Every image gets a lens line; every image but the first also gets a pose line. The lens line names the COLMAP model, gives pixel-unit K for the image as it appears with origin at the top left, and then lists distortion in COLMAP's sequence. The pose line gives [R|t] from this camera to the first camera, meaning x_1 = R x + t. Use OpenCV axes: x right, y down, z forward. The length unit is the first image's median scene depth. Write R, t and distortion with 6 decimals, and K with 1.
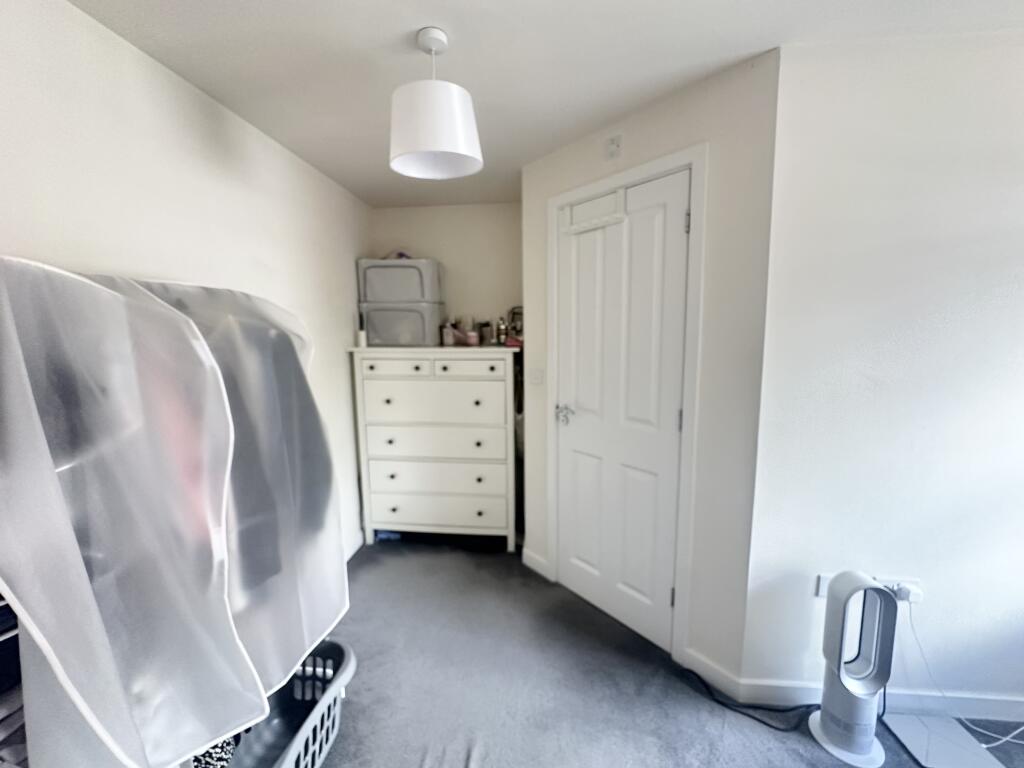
lens RADIAL K [[412.5, 0, 512.2], [0, 412.5, 383.9], [0, 0, 1]] dist [-0.001655, 0.000620]
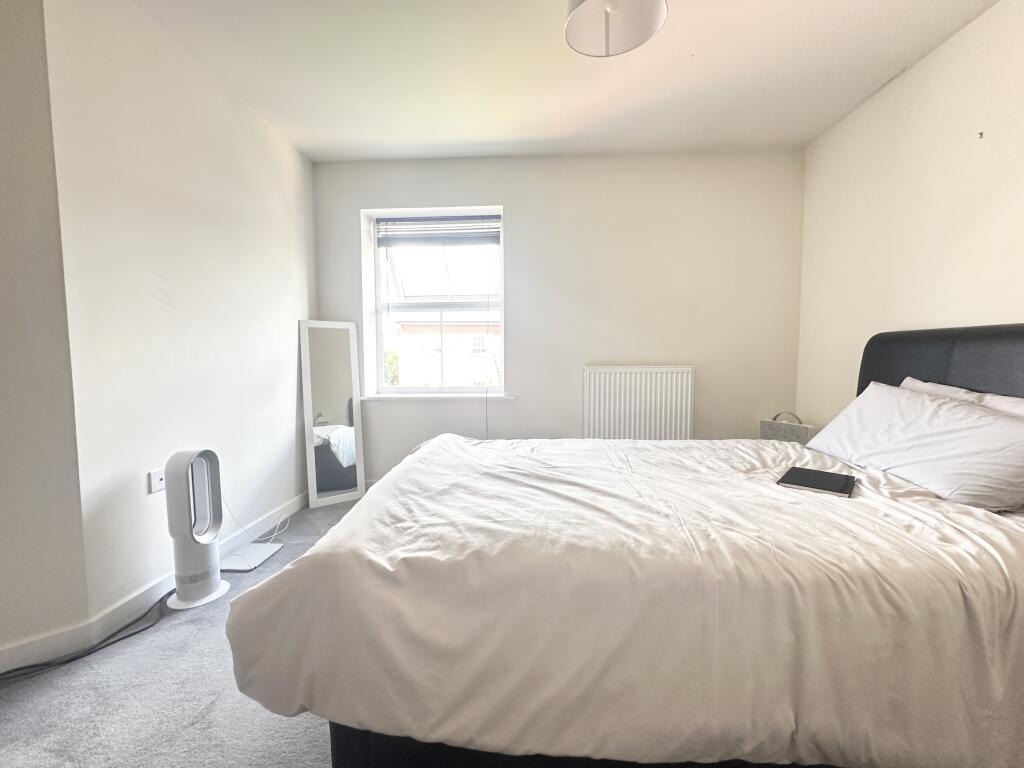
lens RADIAL K [[412.5, 0, 512.3], [0, 412.5, 383.8], [0, 0, 1]] dist [-0.001655, 0.000620]
pose [[-0.033860, -0.056198, 0.997845, -0.352902], [0.133311, 0.989242, 0.060238, 0.304799], [-0.990496, 0.135064, -0.026004, 0.063678]]
